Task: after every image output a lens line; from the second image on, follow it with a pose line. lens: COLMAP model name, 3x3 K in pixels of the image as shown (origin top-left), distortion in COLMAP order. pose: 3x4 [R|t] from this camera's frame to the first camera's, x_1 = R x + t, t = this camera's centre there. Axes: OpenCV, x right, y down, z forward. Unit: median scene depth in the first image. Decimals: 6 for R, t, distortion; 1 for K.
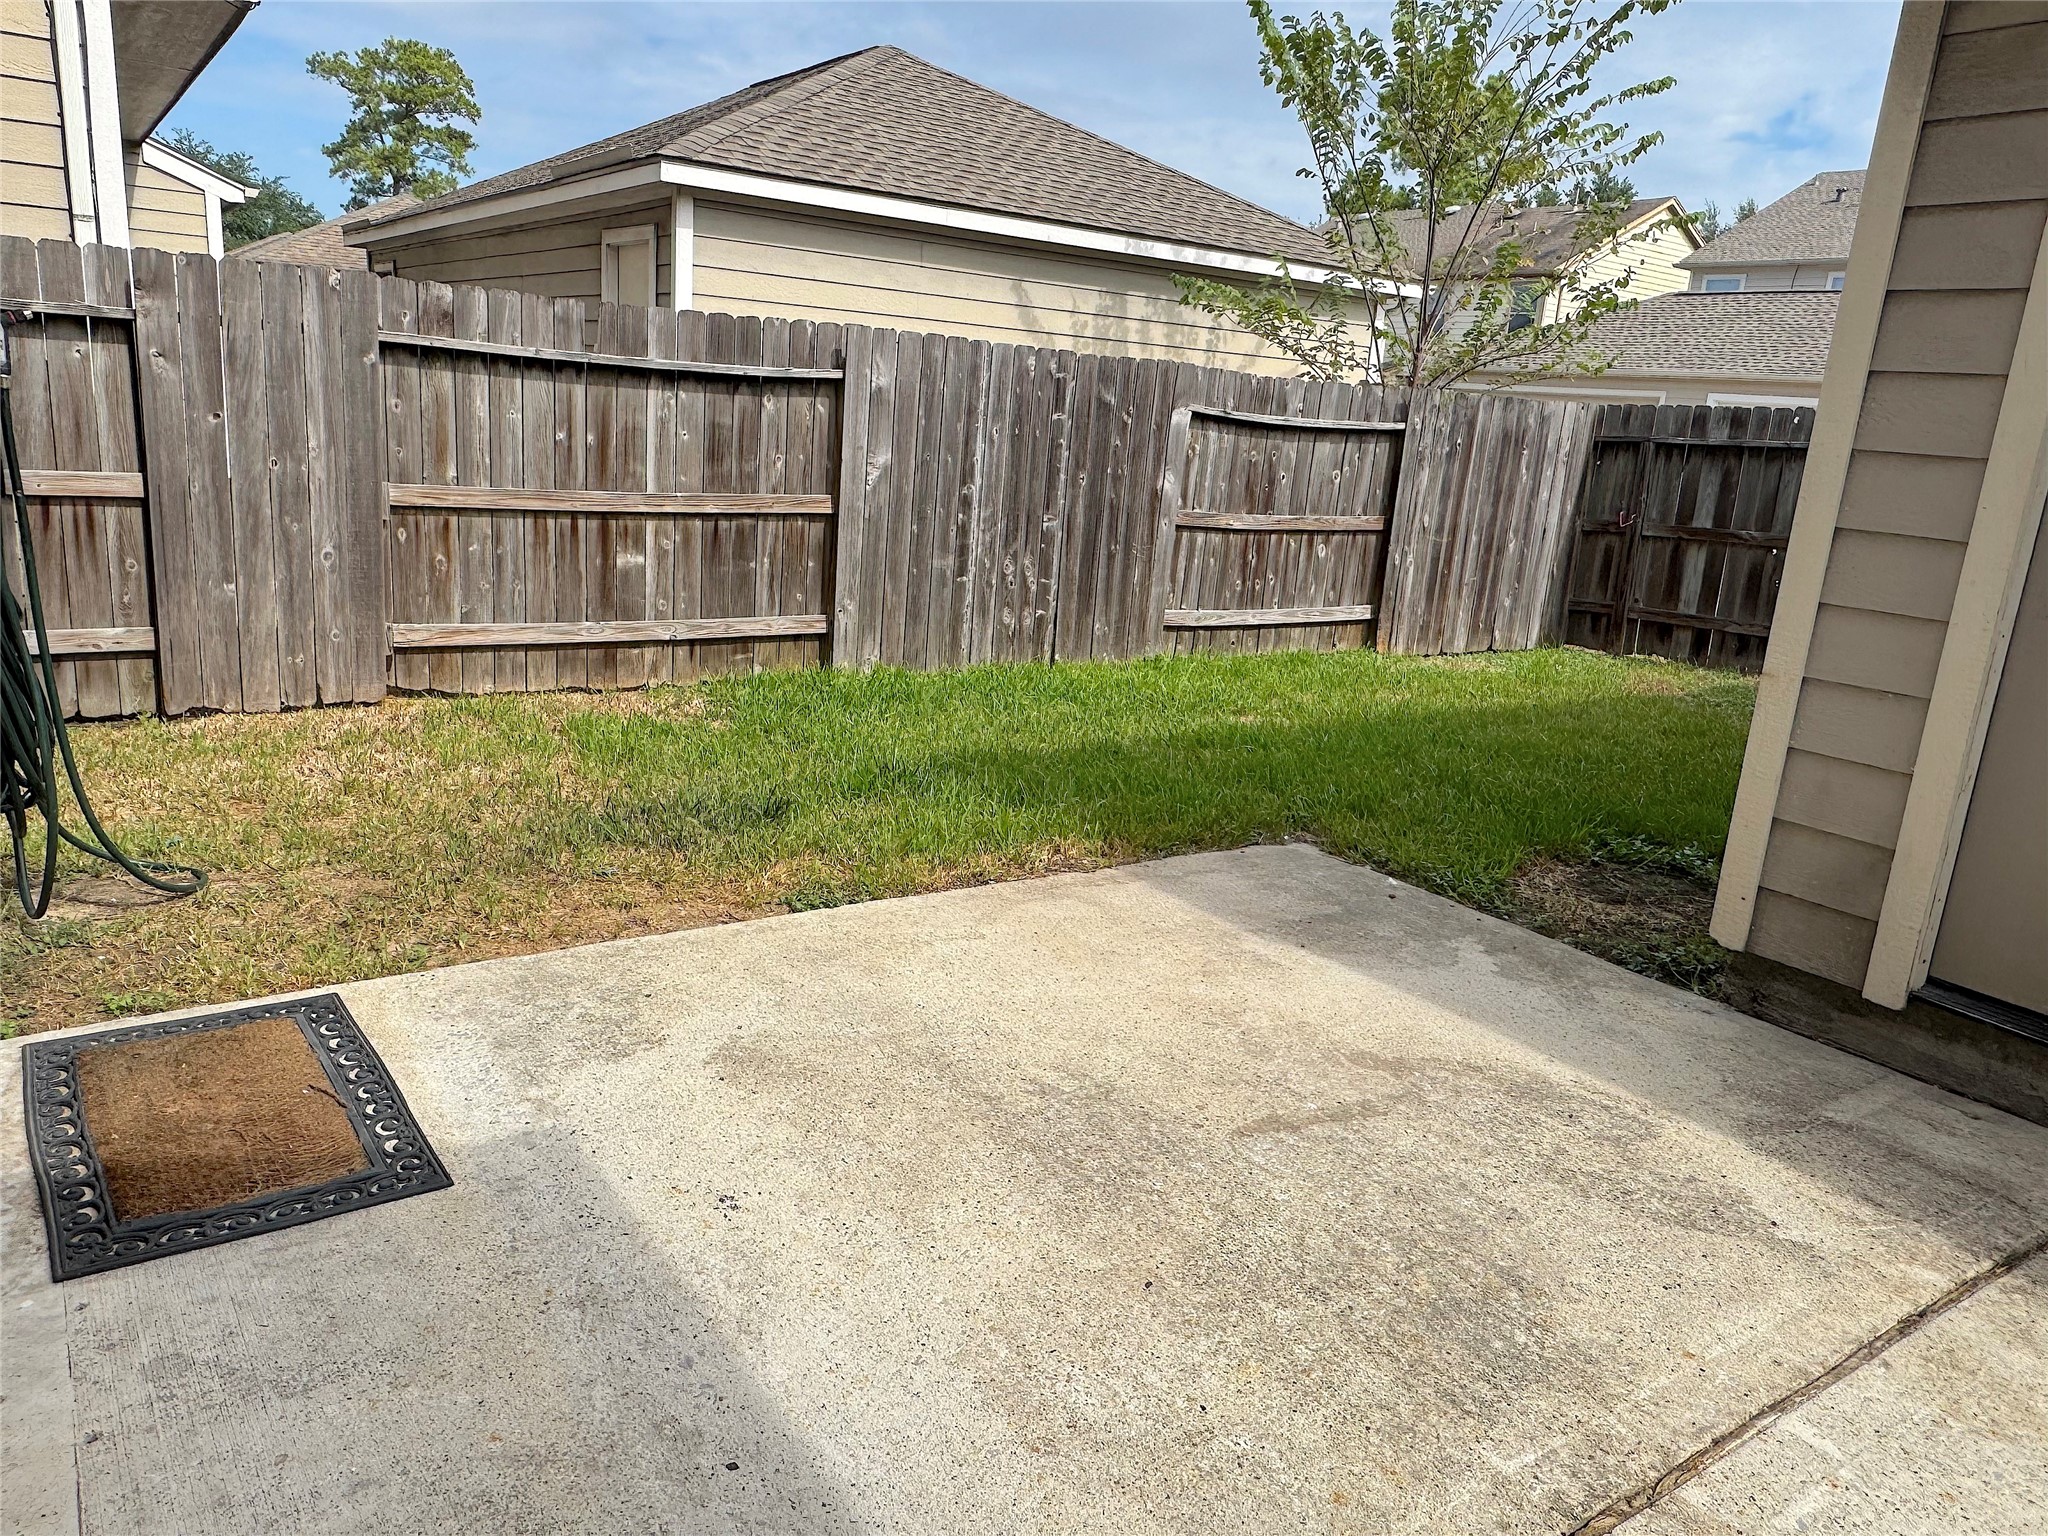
lens RADIAL K [[1428.5, 0, 1023.8], [0, 1428.5, 772.9], [0, 0, 1]] dist [-0.004141, -0.000259]
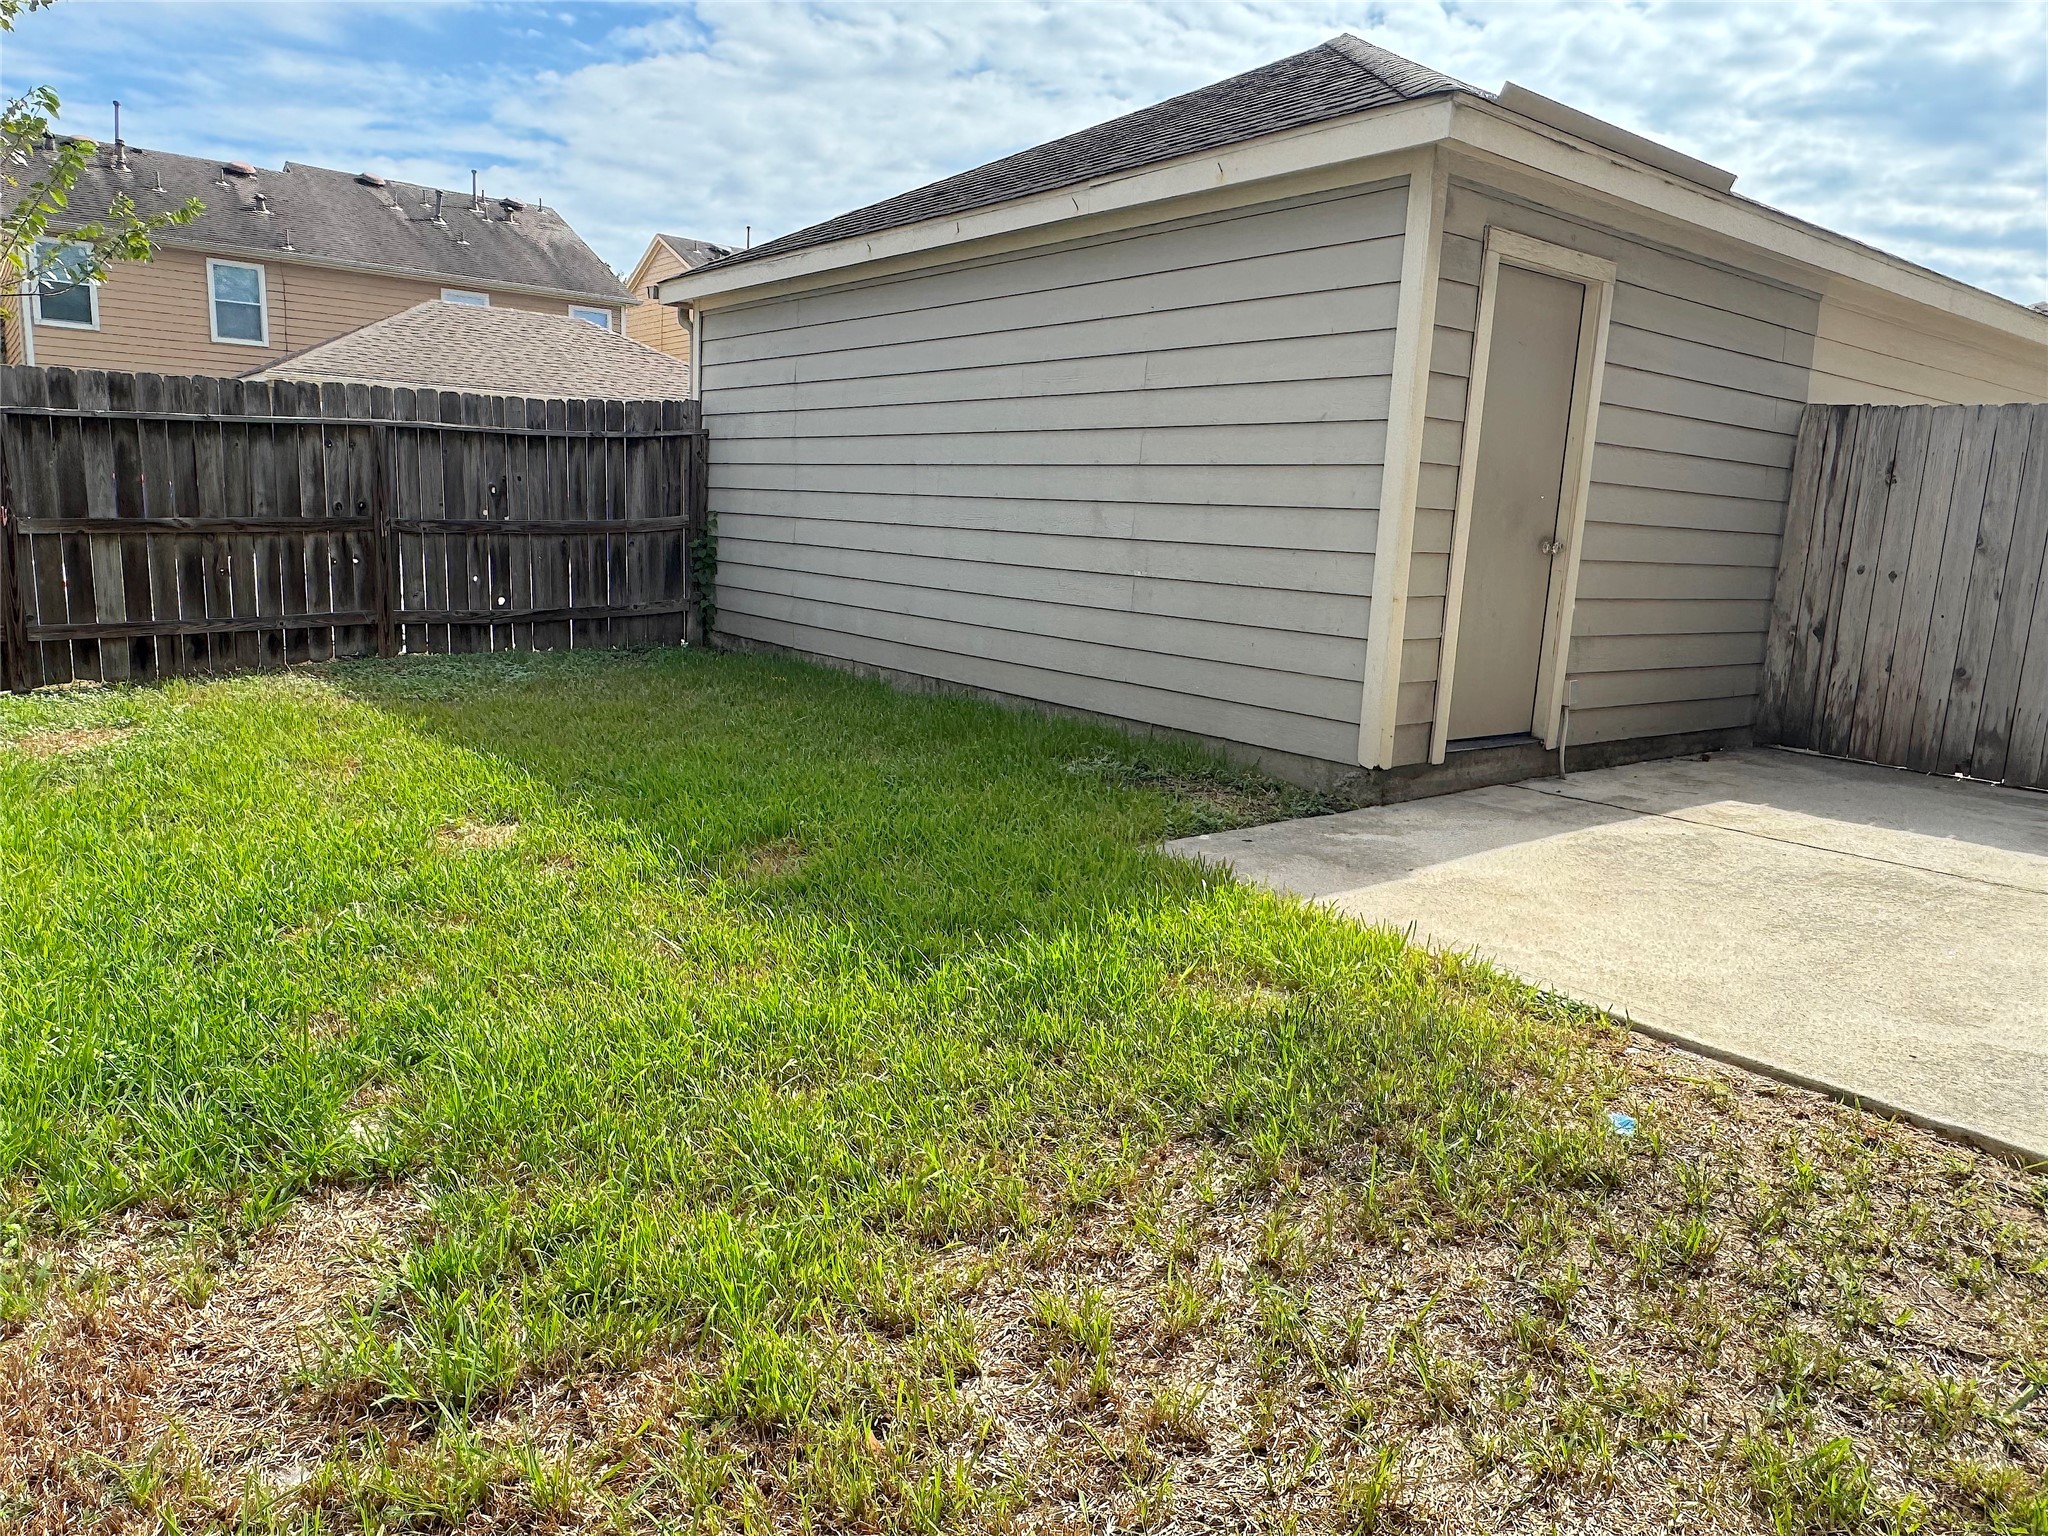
lens RADIAL K [[1381.7, 0, 1027.6], [0, 1381.7, 773.3], [0, 0, 1]] dist [-0.005011, -0.002026]
pose [[-0.055884, -0.256714, 0.964870, -0.371935], [0.202681, 0.943343, 0.262725, -0.137598], [-0.977649, 0.210243, -0.000686, 0.524001]]
